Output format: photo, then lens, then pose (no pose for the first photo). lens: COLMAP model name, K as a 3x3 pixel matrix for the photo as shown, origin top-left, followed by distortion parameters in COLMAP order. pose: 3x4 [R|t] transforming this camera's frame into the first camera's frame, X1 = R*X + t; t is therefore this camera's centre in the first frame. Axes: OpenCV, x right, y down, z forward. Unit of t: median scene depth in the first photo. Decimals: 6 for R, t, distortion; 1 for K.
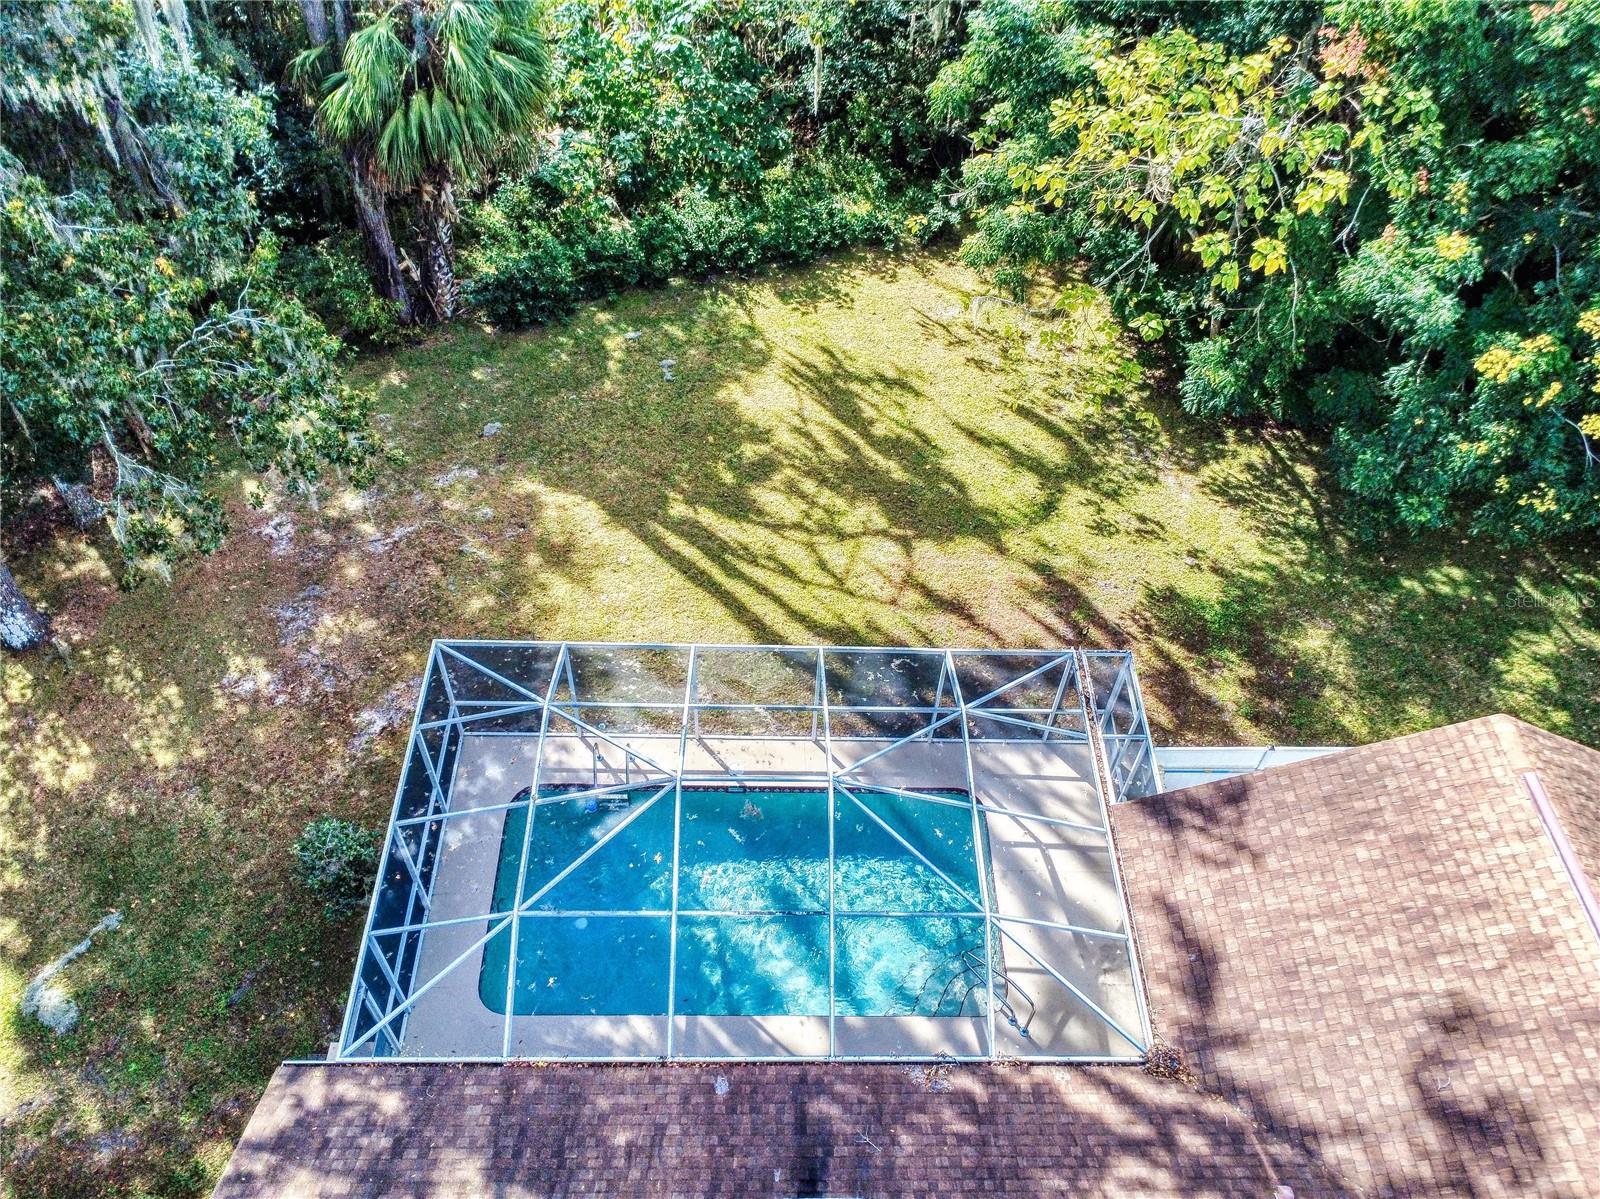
lens RADIAL K [[1219.8, 0, 802.1], [0, 1219.8, 596.4], [0, 0, 1]] dist [0.002246, 0.006243]
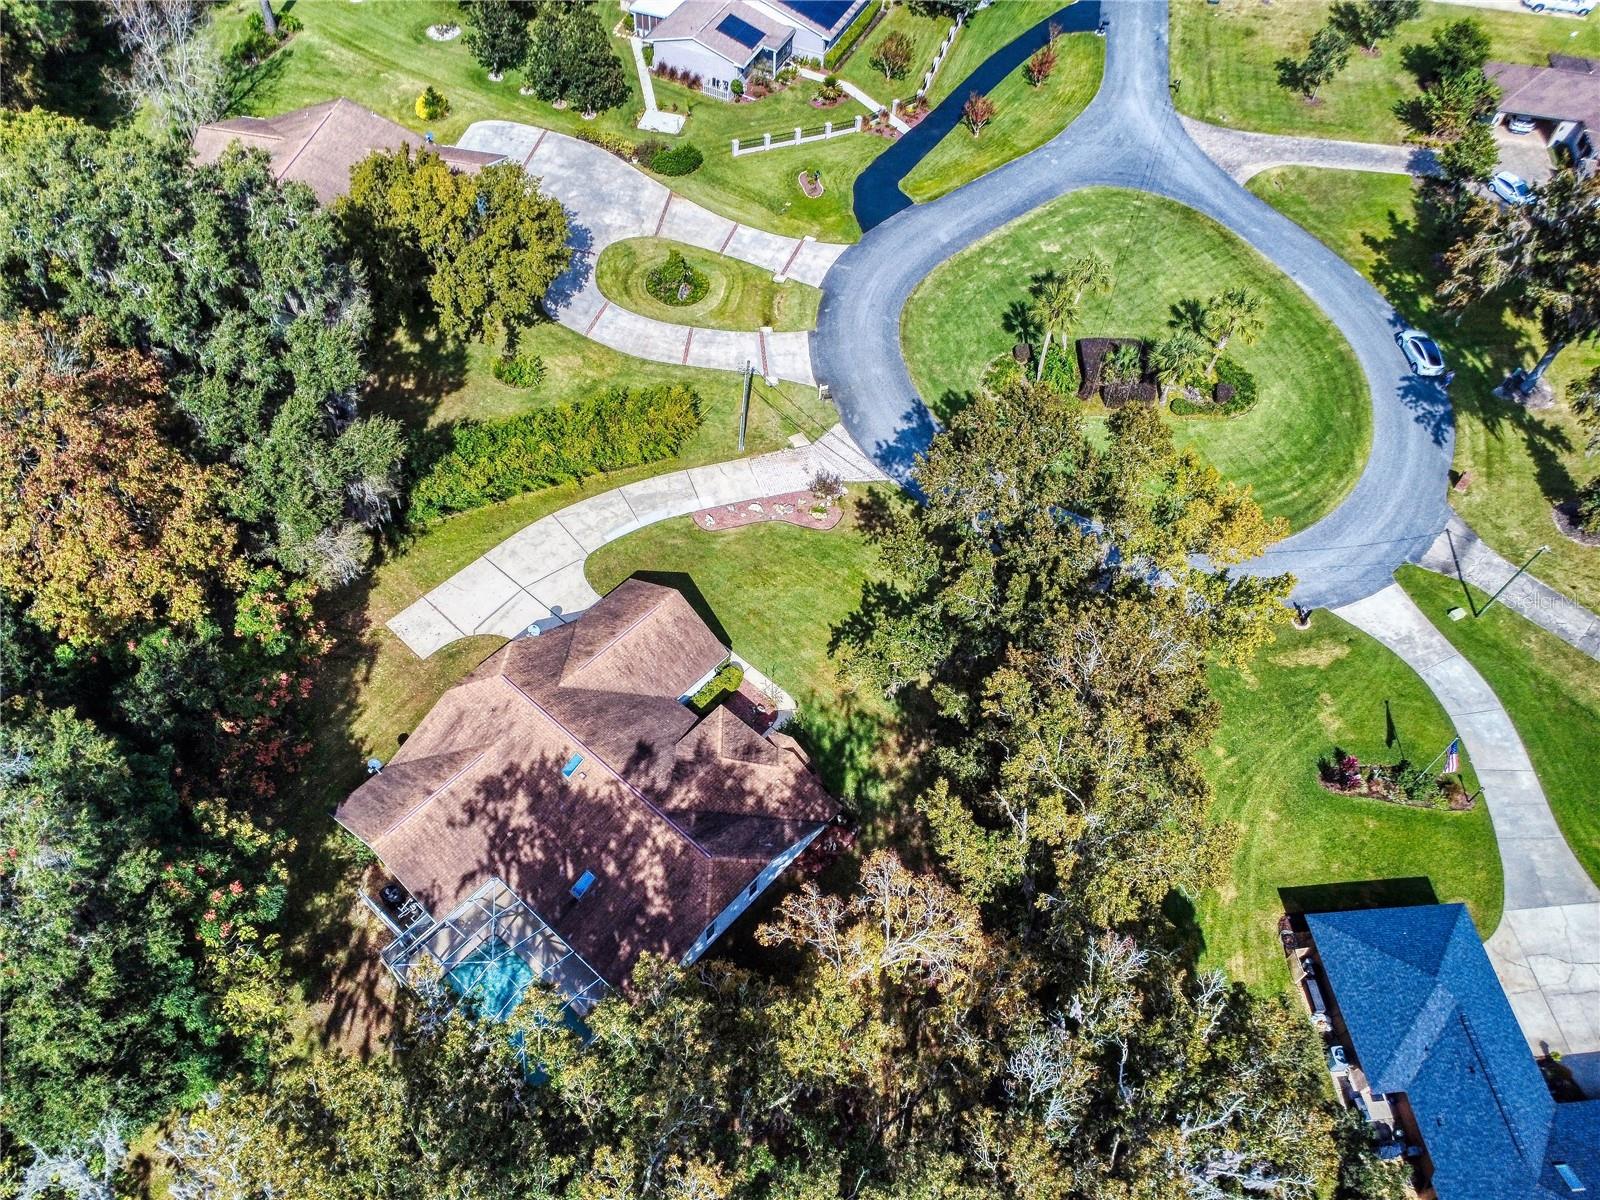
lens RADIAL K [[1207.4, 0, 804.5], [0, 1207.4, 598.9], [0, 0, 1]] dist [0.008419, -0.007094]
pose [[-0.740295, -0.567581, 0.360299, -0.896035], [0.460905, -0.038332, 0.886621, -1.705130], [-0.489419, 0.822425, 0.289978, -0.926051]]
